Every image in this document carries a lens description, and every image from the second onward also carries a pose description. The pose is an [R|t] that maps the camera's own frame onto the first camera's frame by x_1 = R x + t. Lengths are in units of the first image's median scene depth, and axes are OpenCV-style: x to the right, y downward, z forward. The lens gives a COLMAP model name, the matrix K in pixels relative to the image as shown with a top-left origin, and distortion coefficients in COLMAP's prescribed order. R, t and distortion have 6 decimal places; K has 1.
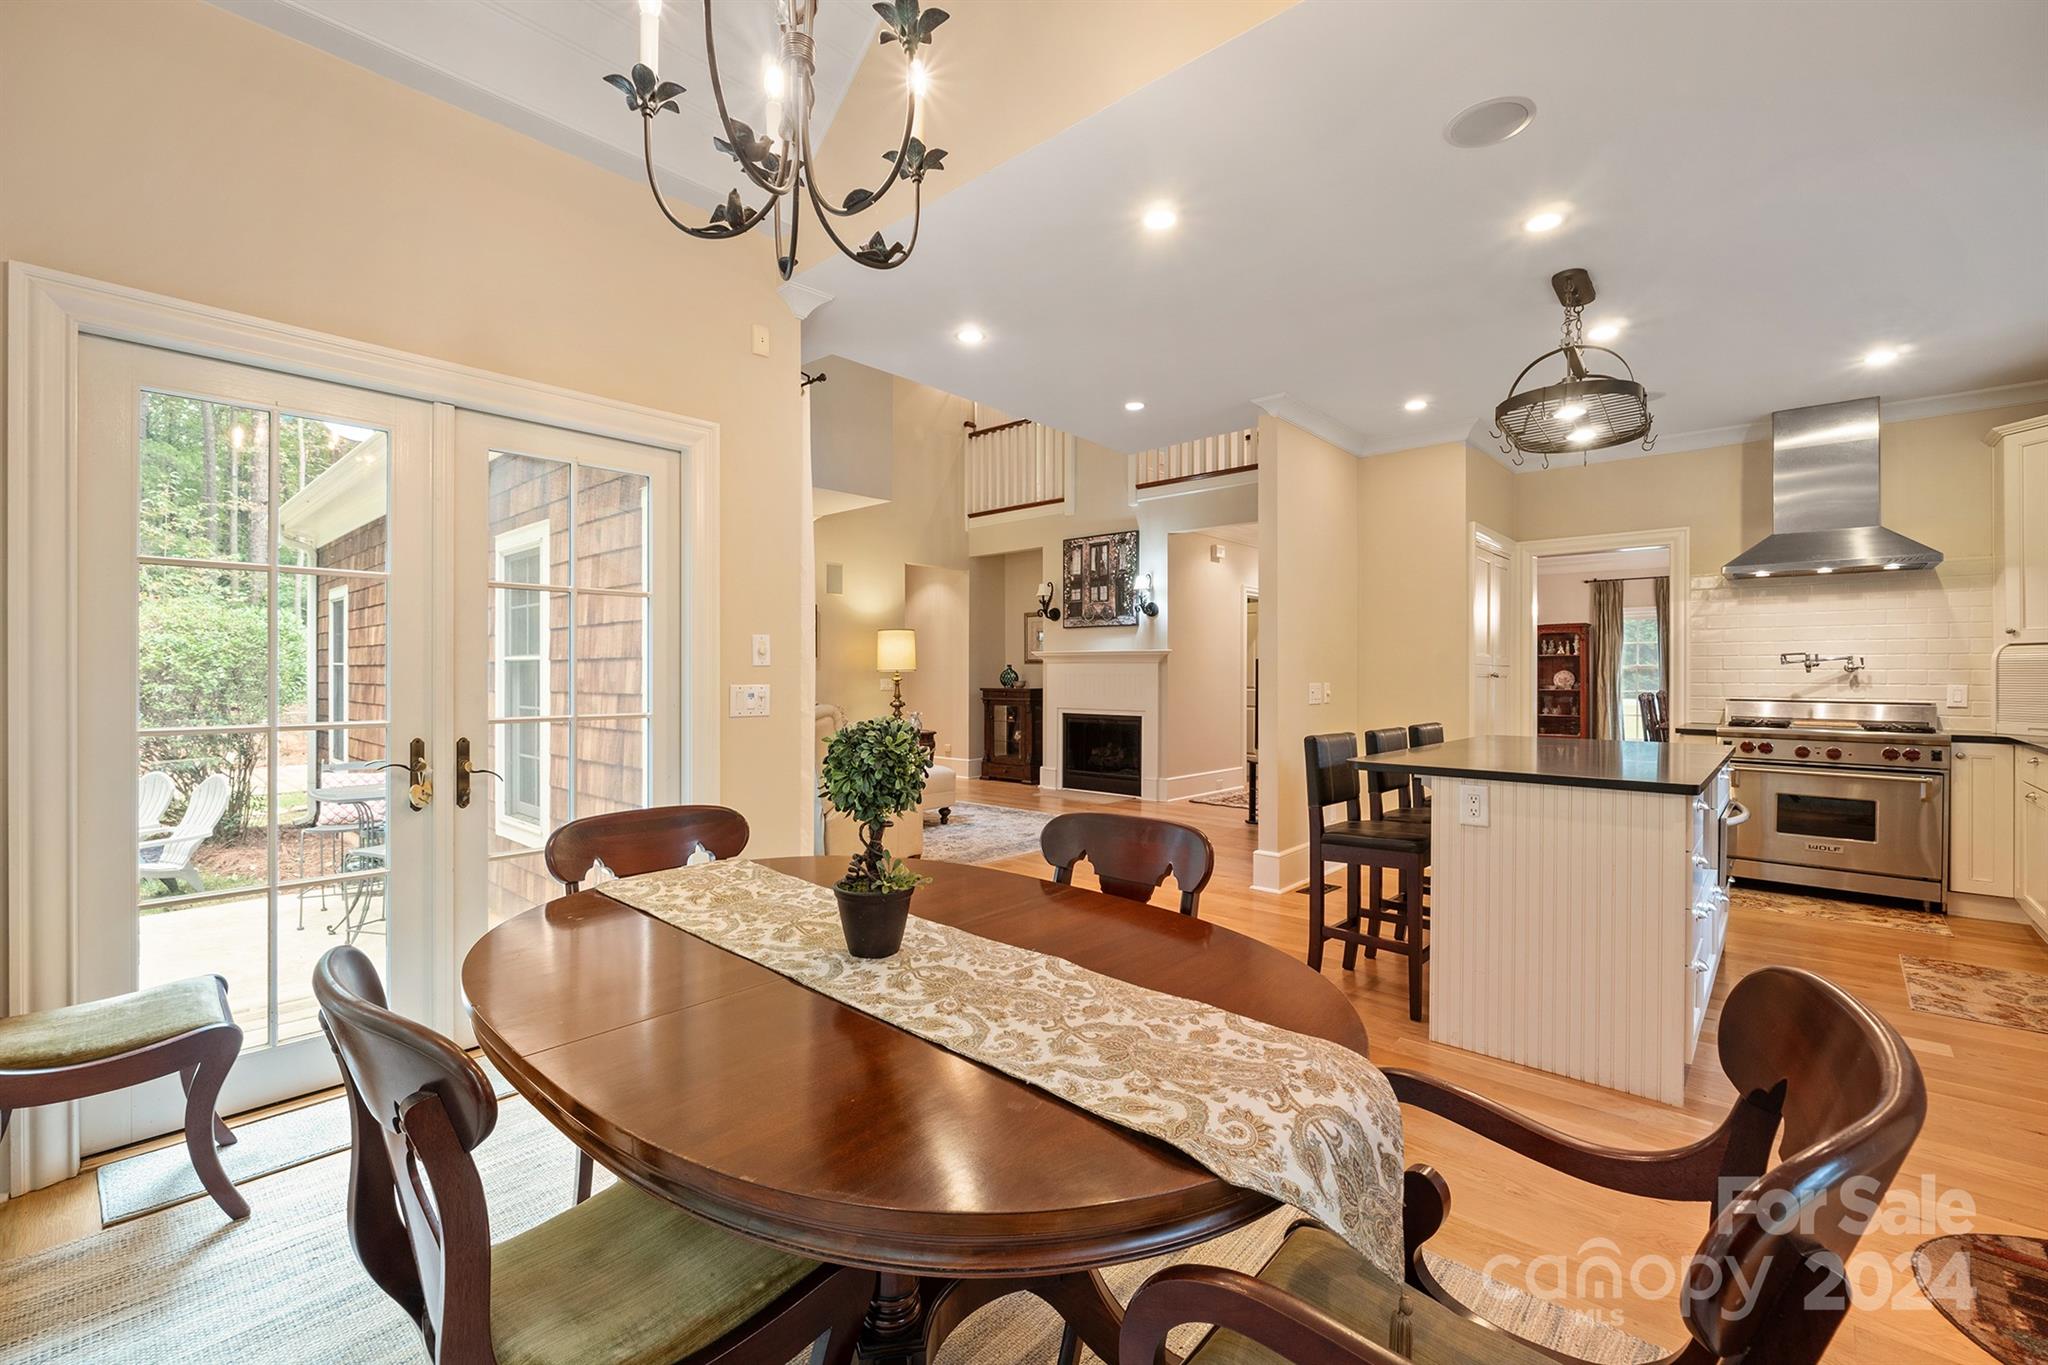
lens RADIAL K [[874.6, 0, 999.2], [0, 874.6, 679.6], [0, 0, 1]] dist [-0.008727, 0.000111]
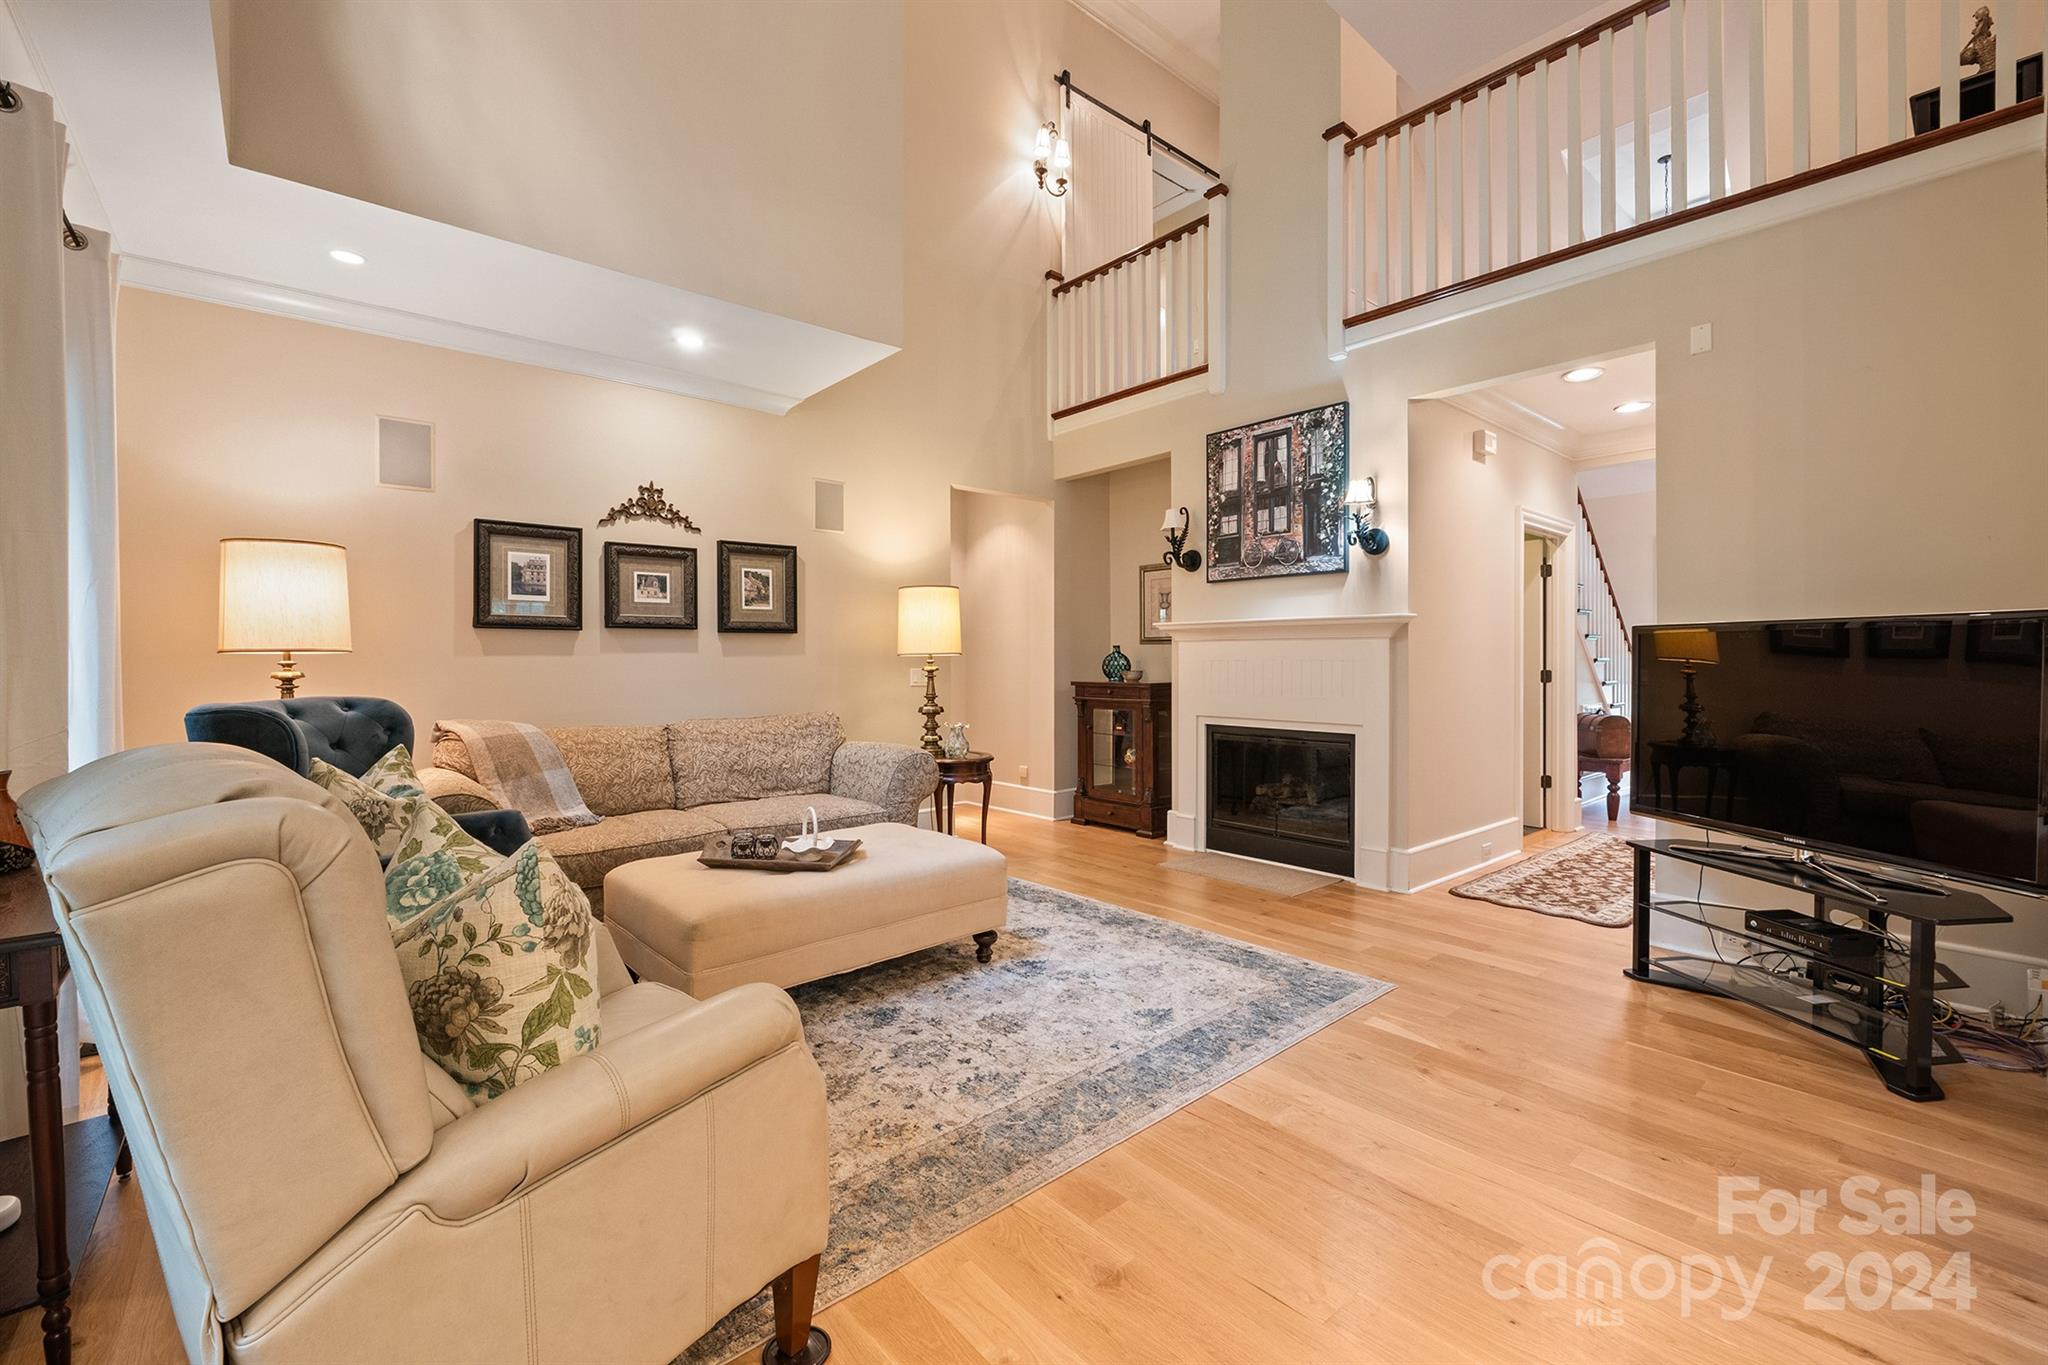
lens RADIAL K [[874.6, 0, 999.2], [0, 874.6, 679.6], [0, 0, 1]] dist [-0.008727, 0.000111]
pose [[0.992284, -0.002554, -0.123959, 0.006152], [0.004398, 0.999884, 0.014603, -0.001774], [0.123908, -0.015035, 0.992180, 0.392439]]
